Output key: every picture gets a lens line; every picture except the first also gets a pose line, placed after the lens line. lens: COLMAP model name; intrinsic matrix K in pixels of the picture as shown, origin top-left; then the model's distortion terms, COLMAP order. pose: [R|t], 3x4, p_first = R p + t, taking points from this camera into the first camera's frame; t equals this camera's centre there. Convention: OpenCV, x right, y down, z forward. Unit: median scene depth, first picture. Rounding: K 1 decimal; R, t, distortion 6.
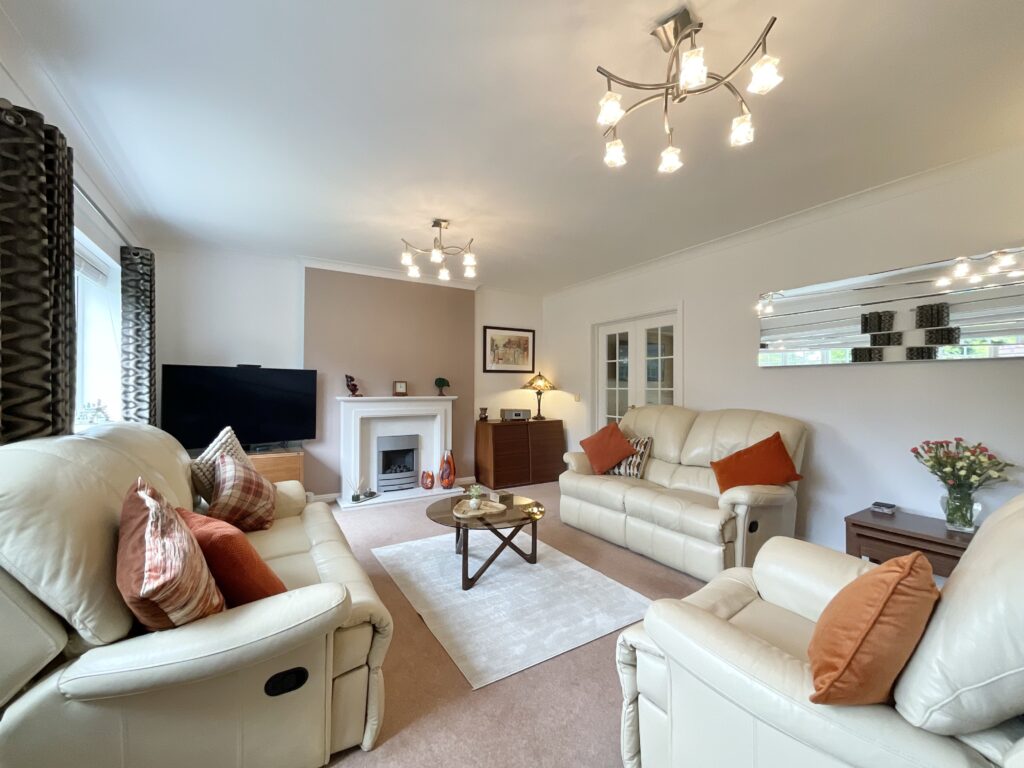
lens RADIAL K [[416.3, 0, 514.9], [0, 416.3, 384.3], [0, 0, 1]] dist [0.001531, -0.000408]
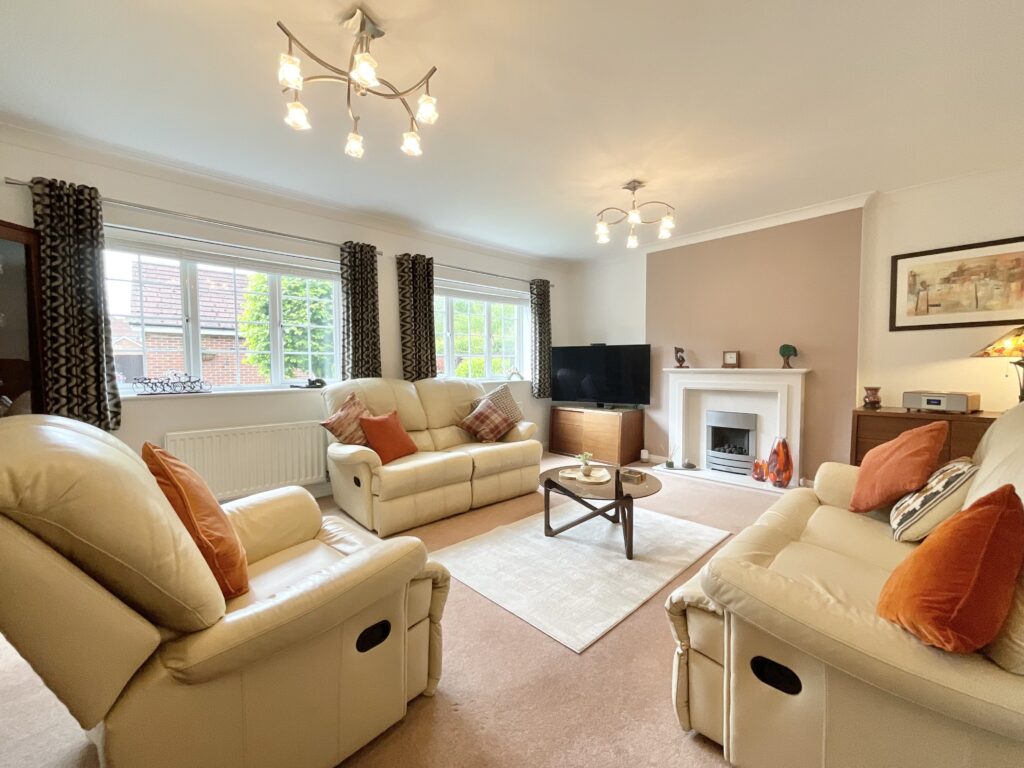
lens RADIAL K [[416.3, 0, 513.5], [0, 416.3, 385.5], [0, 0, 1]] dist [0.001531, -0.000408]
pose [[0.201269, 0.042115, -0.978630, 0.502591], [0.016521, 0.998787, 0.046380, 0.016975], [0.979397, -0.025503, 0.200329, 0.367132]]
